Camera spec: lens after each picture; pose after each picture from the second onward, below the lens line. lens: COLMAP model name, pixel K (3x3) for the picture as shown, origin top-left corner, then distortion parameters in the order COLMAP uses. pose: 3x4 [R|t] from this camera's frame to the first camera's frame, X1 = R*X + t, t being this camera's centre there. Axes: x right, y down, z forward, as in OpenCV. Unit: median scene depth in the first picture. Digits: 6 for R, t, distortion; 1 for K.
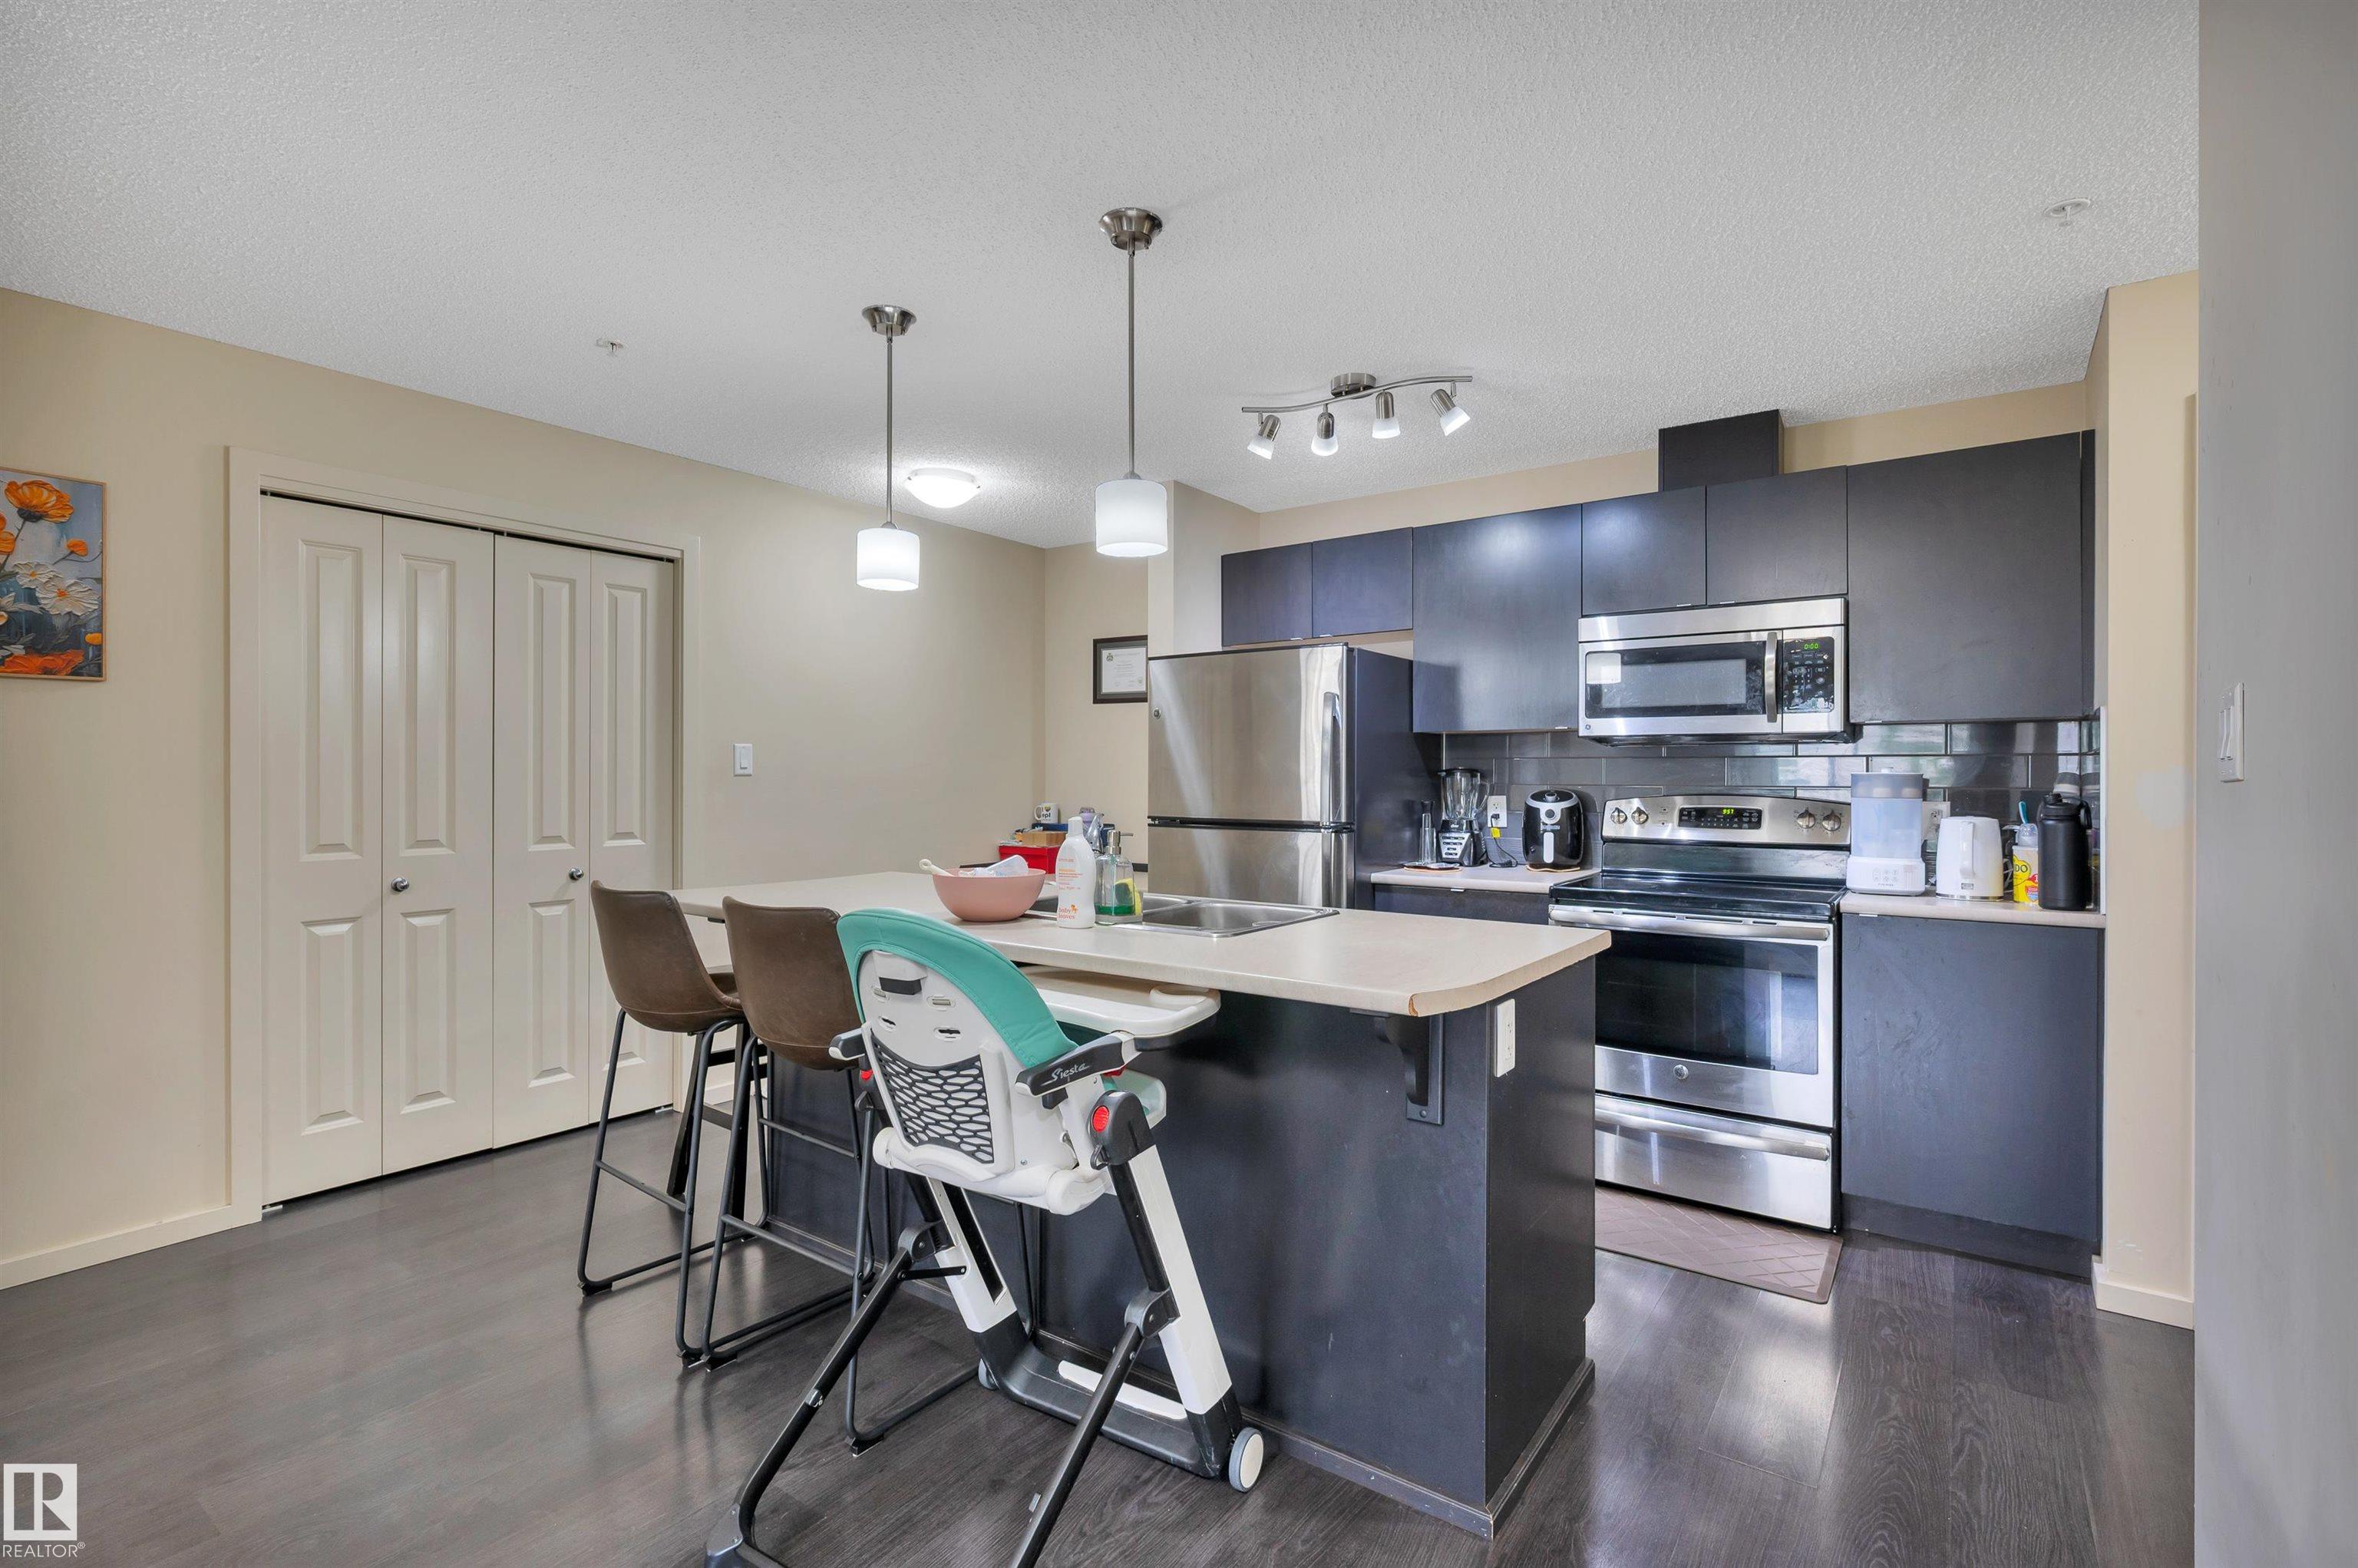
lens RADIAL K [[1040.8, 0, 1179.0], [0, 1040.8, 784.0], [0, 0, 1]] dist [0.000578, -0.000035]
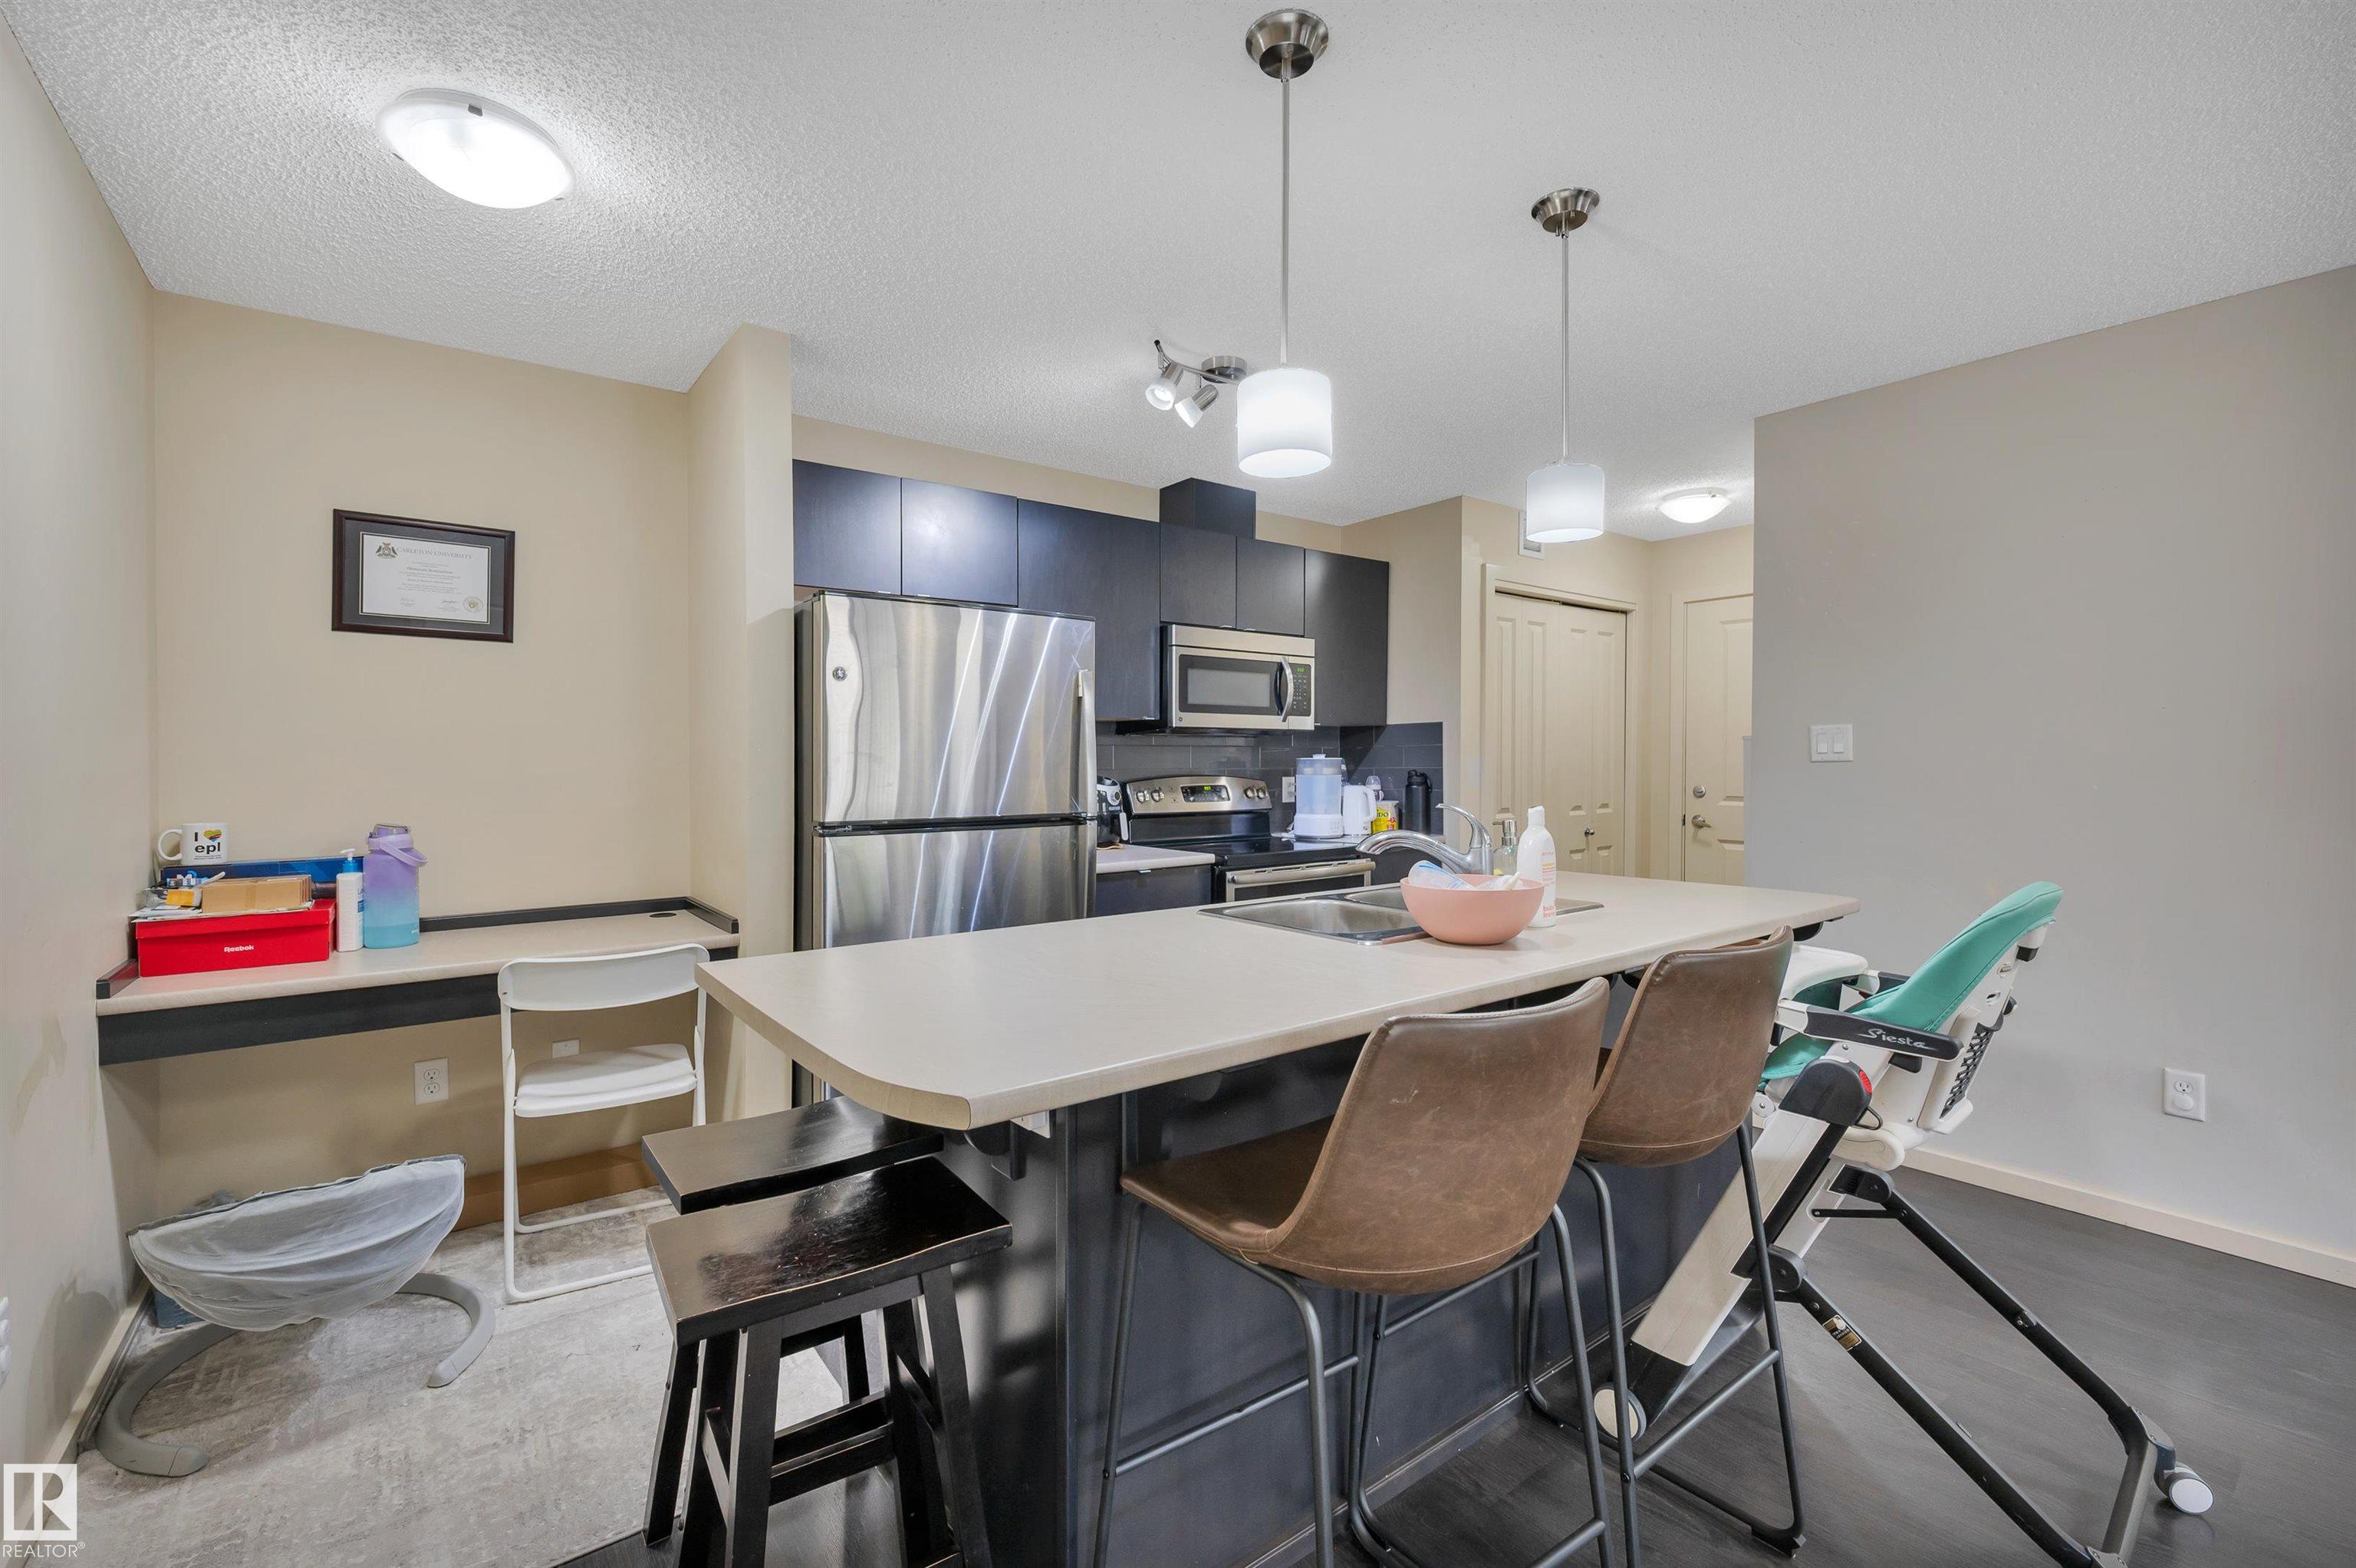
lens RADIAL K [[1039.8, 0, 1178.0], [0, 1039.8, 784.0], [0, 0, 1]] dist [0.000578, -0.000035]
pose [[0.280975, -0.026816, 0.959340, -0.716348], [0.015097, 0.999609, 0.023520, -0.009613], [-0.959596, 0.007875, 0.281270, 0.676861]]
